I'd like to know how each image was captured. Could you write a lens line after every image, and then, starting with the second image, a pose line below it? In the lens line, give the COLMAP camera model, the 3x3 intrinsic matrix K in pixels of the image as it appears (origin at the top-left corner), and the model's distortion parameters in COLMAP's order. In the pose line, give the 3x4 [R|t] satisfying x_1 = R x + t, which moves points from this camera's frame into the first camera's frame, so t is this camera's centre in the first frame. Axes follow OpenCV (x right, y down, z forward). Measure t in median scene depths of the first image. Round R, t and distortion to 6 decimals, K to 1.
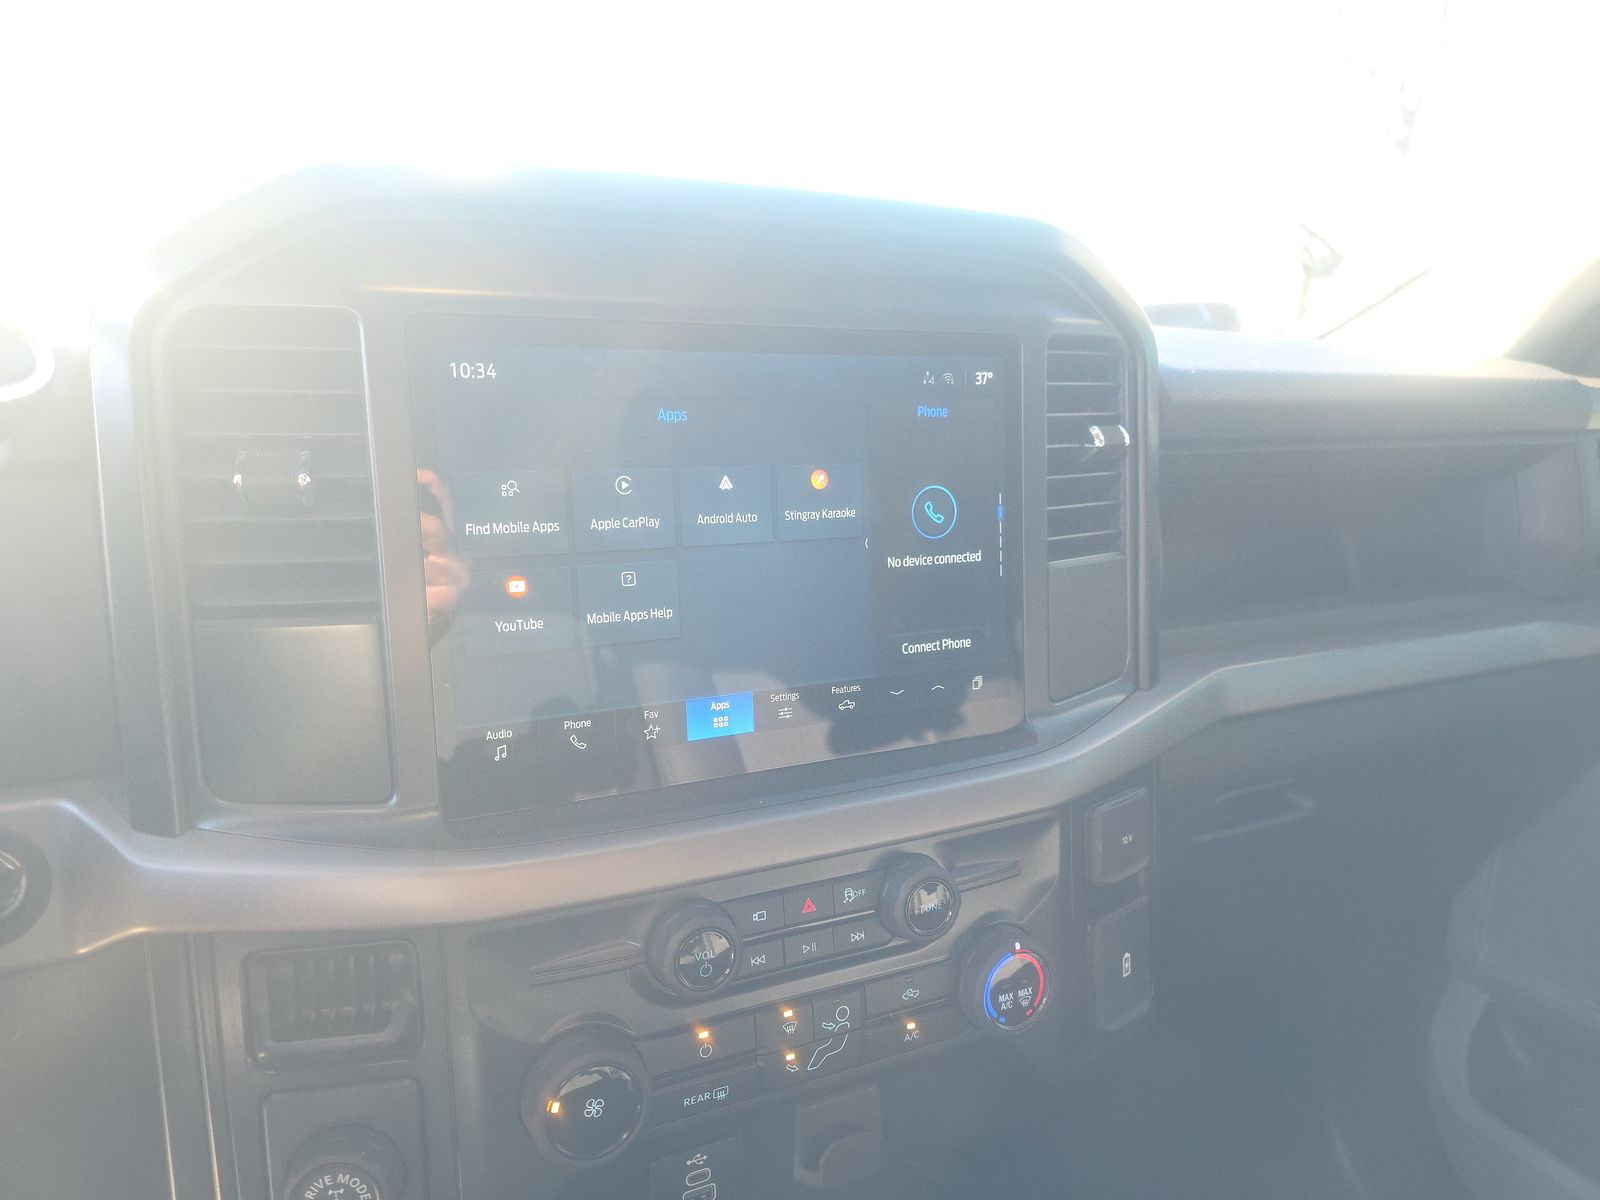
lens RADIAL K [[1053.7, 0, 803.5], [0, 1053.7, 602.3], [0, 0, 1]] dist [-0.003955, -0.025440]
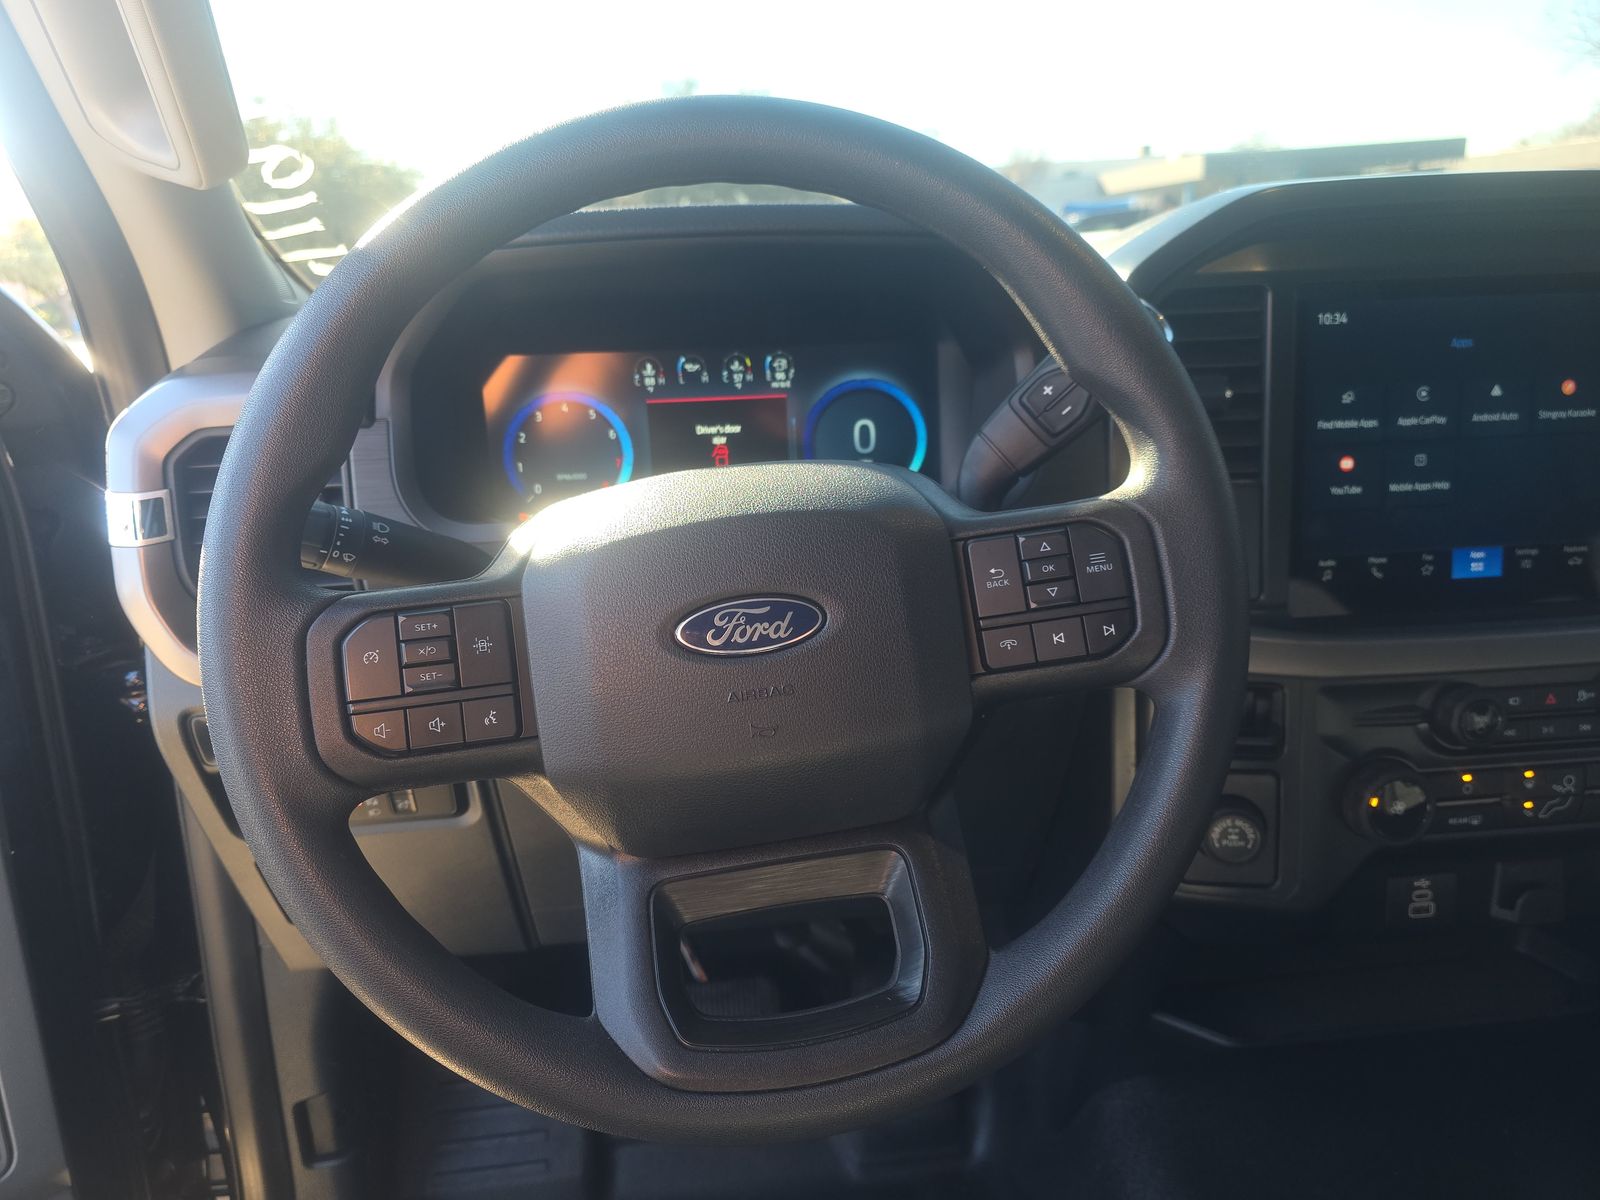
lens RADIAL K [[1053.7, 0, 789.5], [0, 1053.7, 597.4], [0, 0, 1]] dist [-0.003955, -0.025440]
pose [[0.916615, 0.049956, -0.396637, -0.373300], [-0.020935, 0.996798, 0.077166, 0.070432], [0.399222, -0.062427, 0.914727, -0.640058]]
